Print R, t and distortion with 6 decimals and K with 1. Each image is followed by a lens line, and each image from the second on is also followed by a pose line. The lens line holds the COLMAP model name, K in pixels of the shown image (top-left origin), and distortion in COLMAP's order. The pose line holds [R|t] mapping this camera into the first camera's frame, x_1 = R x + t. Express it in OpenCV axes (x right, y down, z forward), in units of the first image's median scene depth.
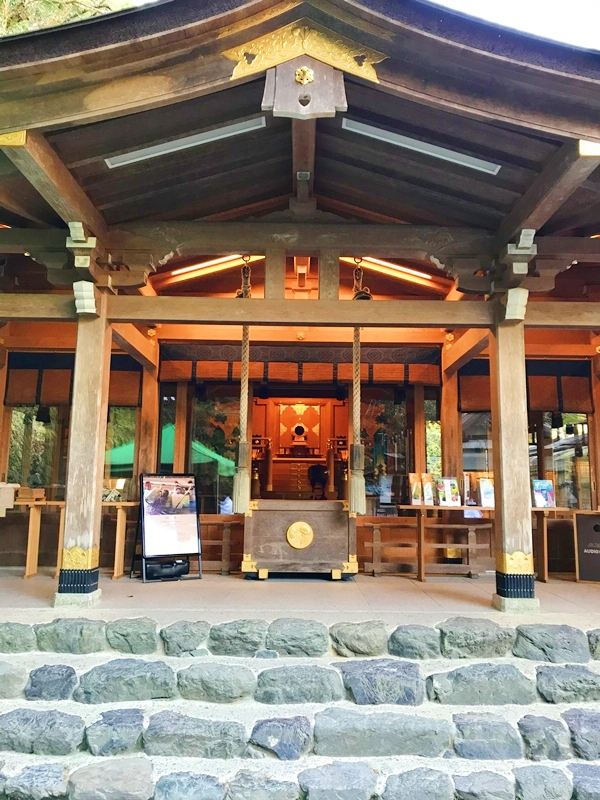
lens RADIAL K [[651.8, 0, 315.3], [0, 651.8, 391.5], [0, 0, 1]] dist [0.056545, -0.059981]
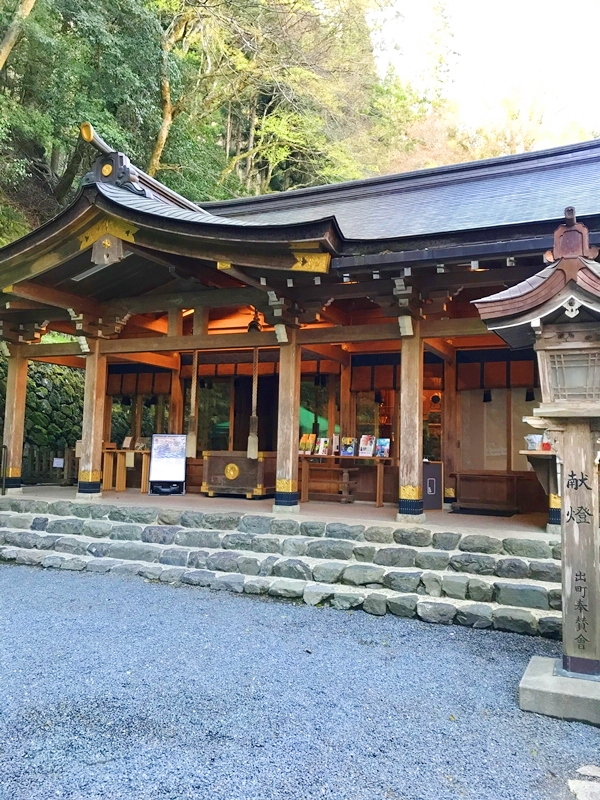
lens RADIAL K [[651.8, 0, 315.3], [0, 651.8, 391.5], [0, 0, 1]] dist [0.056545, -0.059981]
pose [[0.902120, -0.028574, -0.430538, 1.086571], [0.052971, 0.997591, 0.044784, -0.053263], [0.428221, -0.063206, 0.901461, -0.463633]]
